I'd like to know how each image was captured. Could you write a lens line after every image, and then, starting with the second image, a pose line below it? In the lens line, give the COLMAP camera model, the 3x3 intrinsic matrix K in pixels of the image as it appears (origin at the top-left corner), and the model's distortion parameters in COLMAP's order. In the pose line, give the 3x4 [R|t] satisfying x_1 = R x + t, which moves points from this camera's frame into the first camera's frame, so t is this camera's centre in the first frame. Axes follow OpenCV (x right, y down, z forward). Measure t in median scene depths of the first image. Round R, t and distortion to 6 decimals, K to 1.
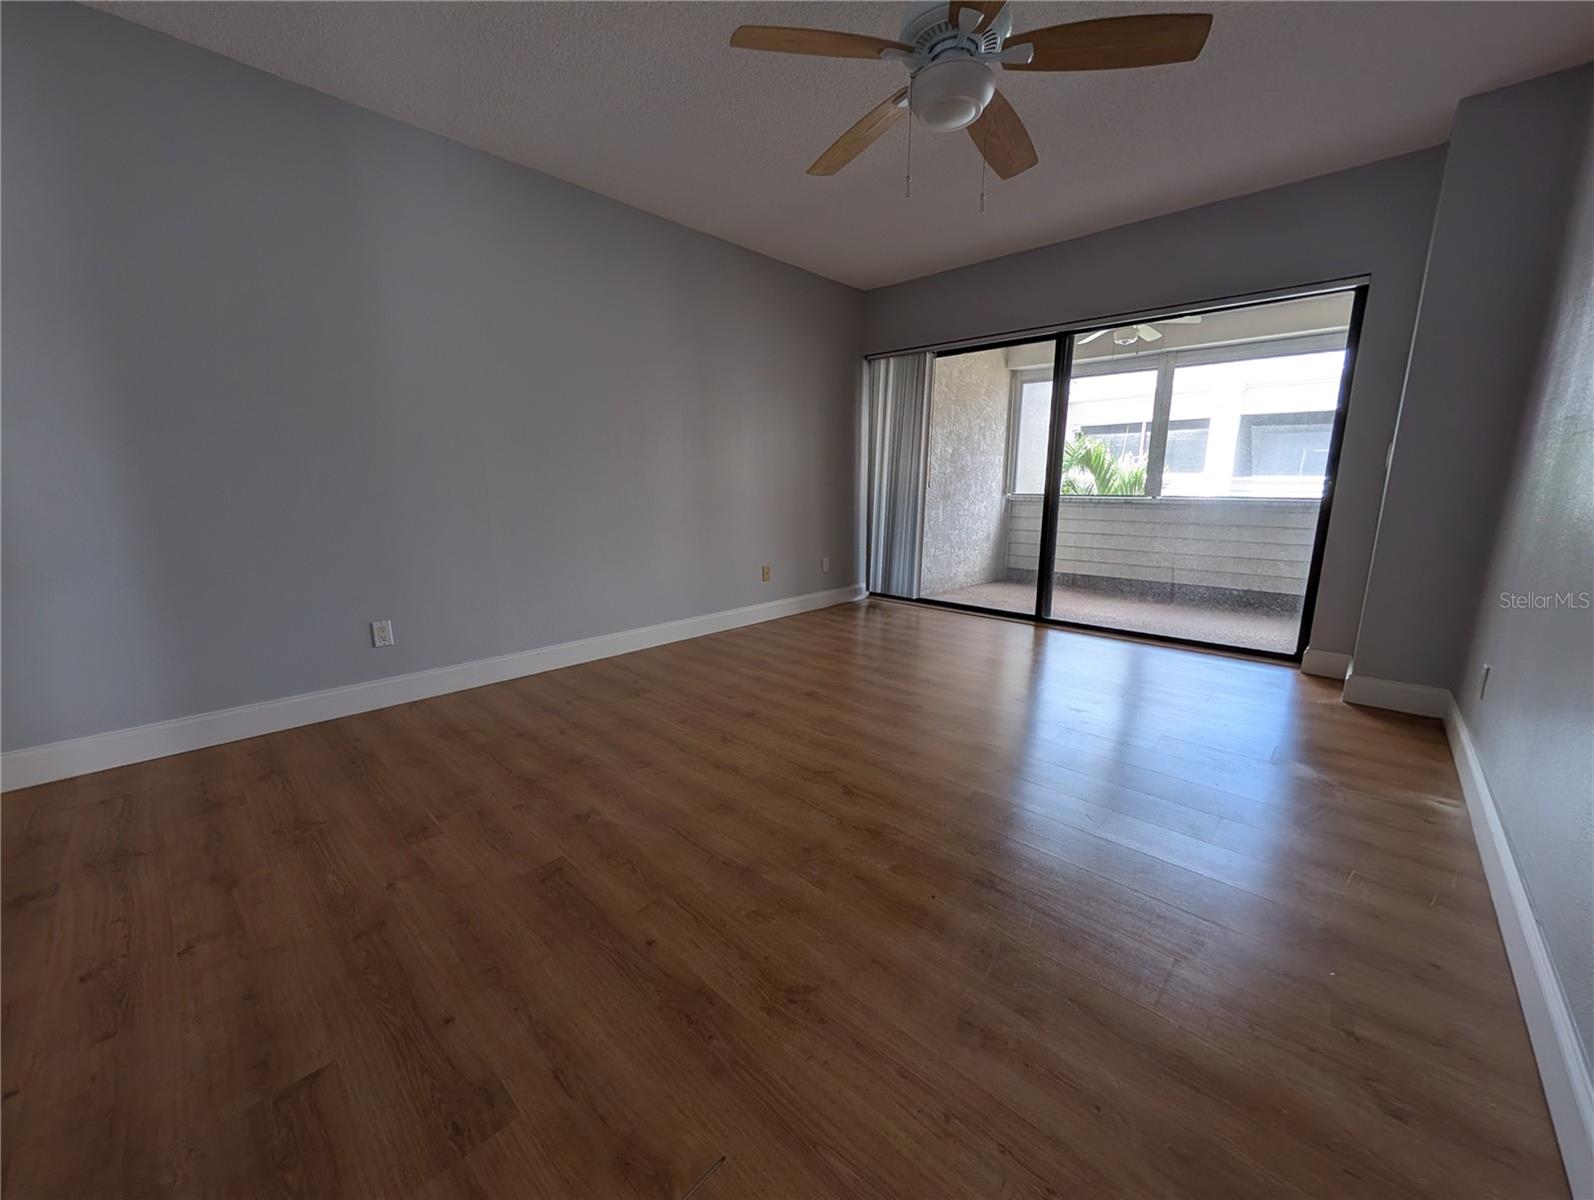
lens RADIAL K [[611.6, 0, 792.1], [0, 611.6, 596.5], [0, 0, 1]] dist [-0.002109, -0.000050]
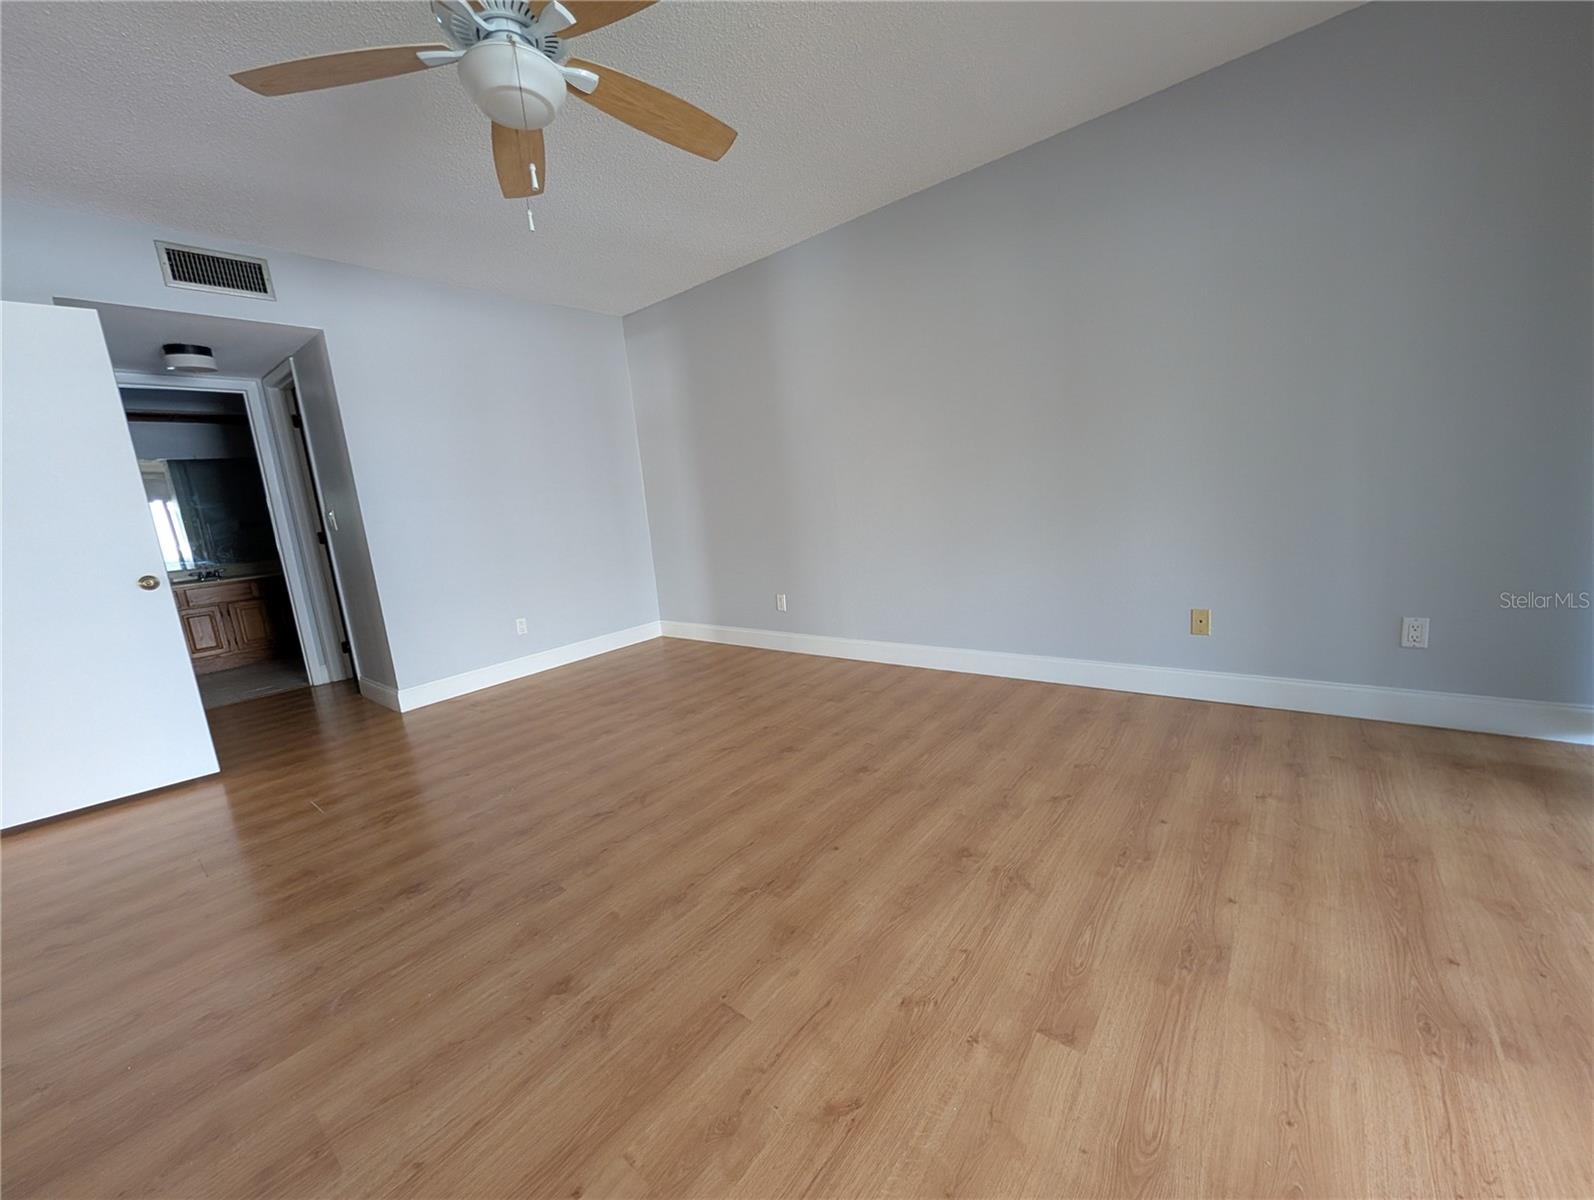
lens RADIAL K [[611.6, 0, 795.0], [0, 611.6, 605.6], [0, 0, 1]] dist [-0.002109, -0.000050]
pose [[0.082942, 0.164245, -0.982926, 0.772173], [-0.103953, 0.982370, 0.155380, -0.159910], [0.991118, 0.089290, 0.098554, 0.852026]]
